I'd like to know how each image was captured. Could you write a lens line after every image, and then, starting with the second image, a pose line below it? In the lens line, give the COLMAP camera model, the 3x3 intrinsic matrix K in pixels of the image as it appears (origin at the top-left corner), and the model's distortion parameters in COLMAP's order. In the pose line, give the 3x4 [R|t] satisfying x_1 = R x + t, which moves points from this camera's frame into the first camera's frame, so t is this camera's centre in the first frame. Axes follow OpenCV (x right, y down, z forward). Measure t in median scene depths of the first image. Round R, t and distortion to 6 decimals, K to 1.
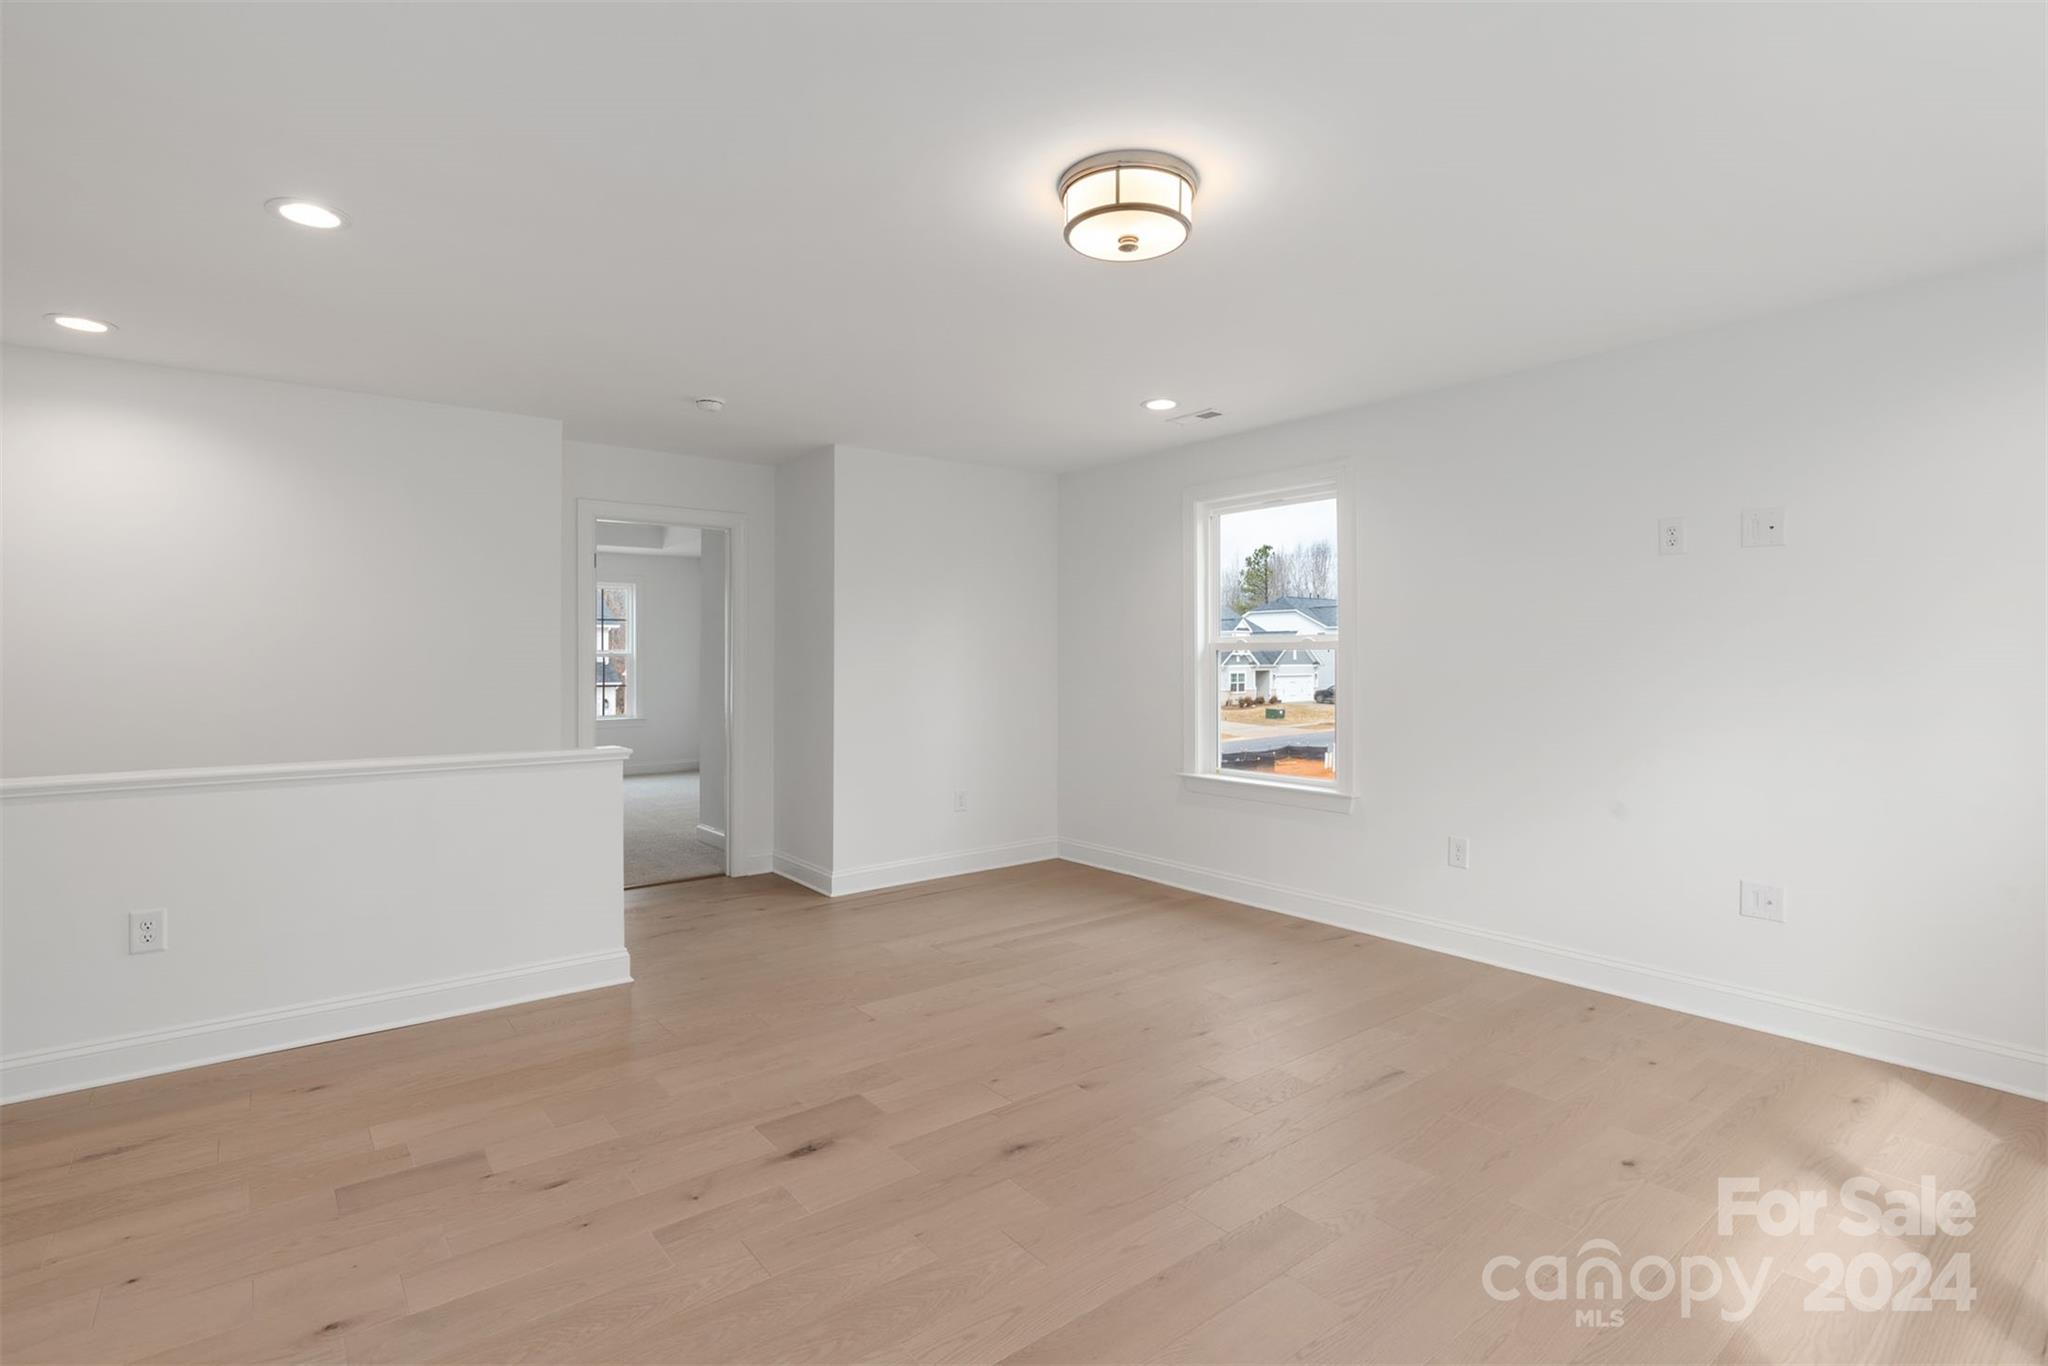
lens RADIAL K [[1002.0, 0, 1036.6], [0, 1002.0, 646.3], [0, 0, 1]] dist [0.003690, -0.003333]
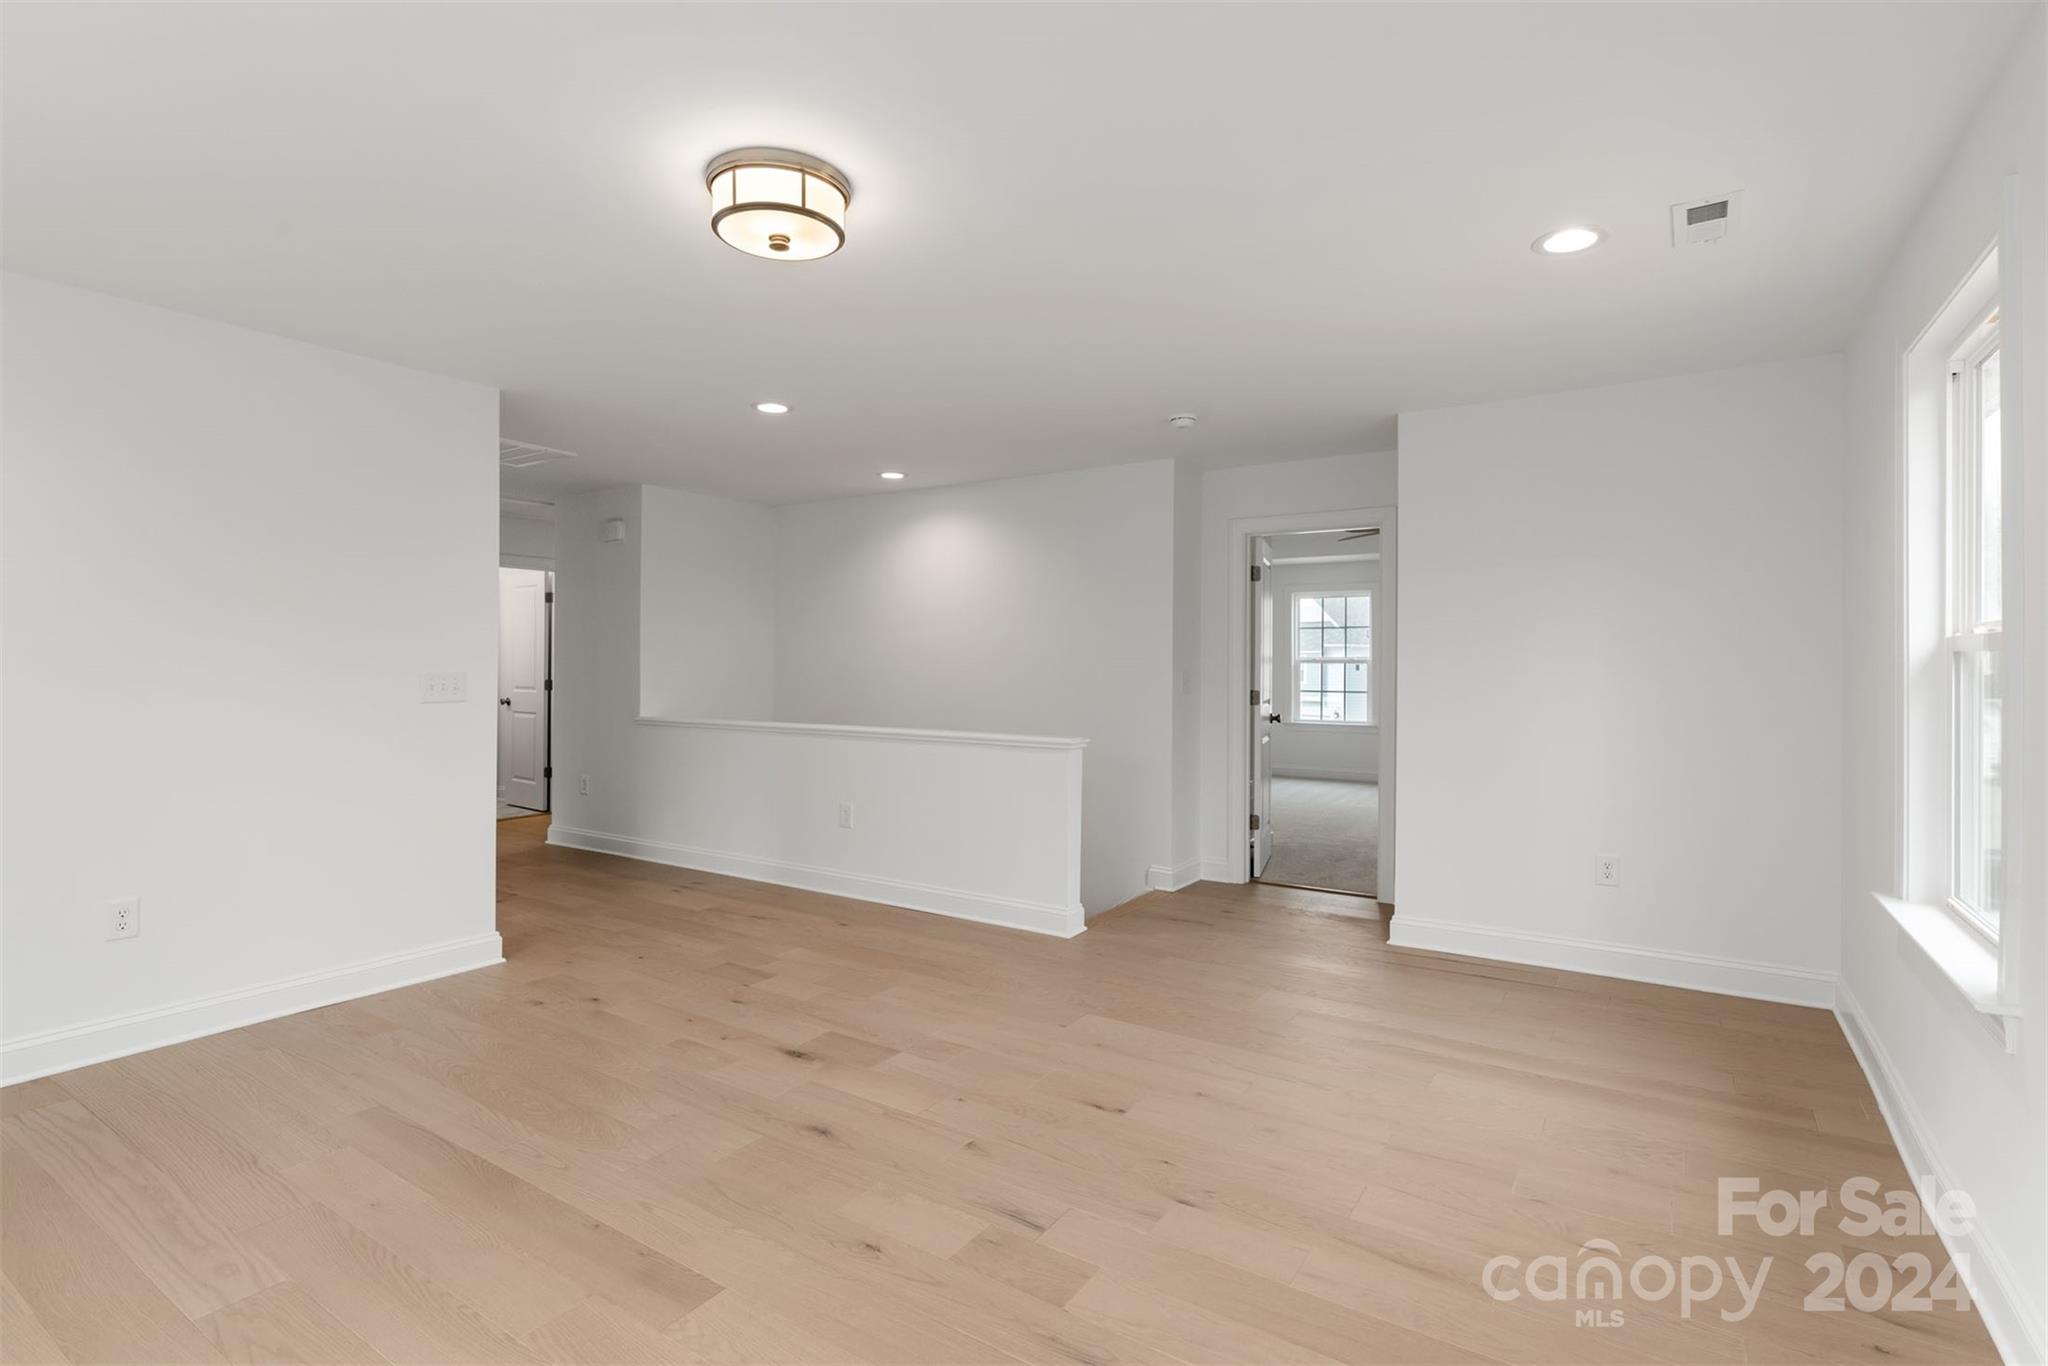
lens RADIAL K [[1002.0, 0, 1026.0], [0, 1002.0, 672.1], [0, 0, 1]] dist [0.003690, -0.003333]
pose [[0.290943, 0.013660, -0.956643, 0.991662], [0.008111, 0.999827, 0.016743, -0.000072], [0.956706, -0.012630, 0.290782, 0.853967]]
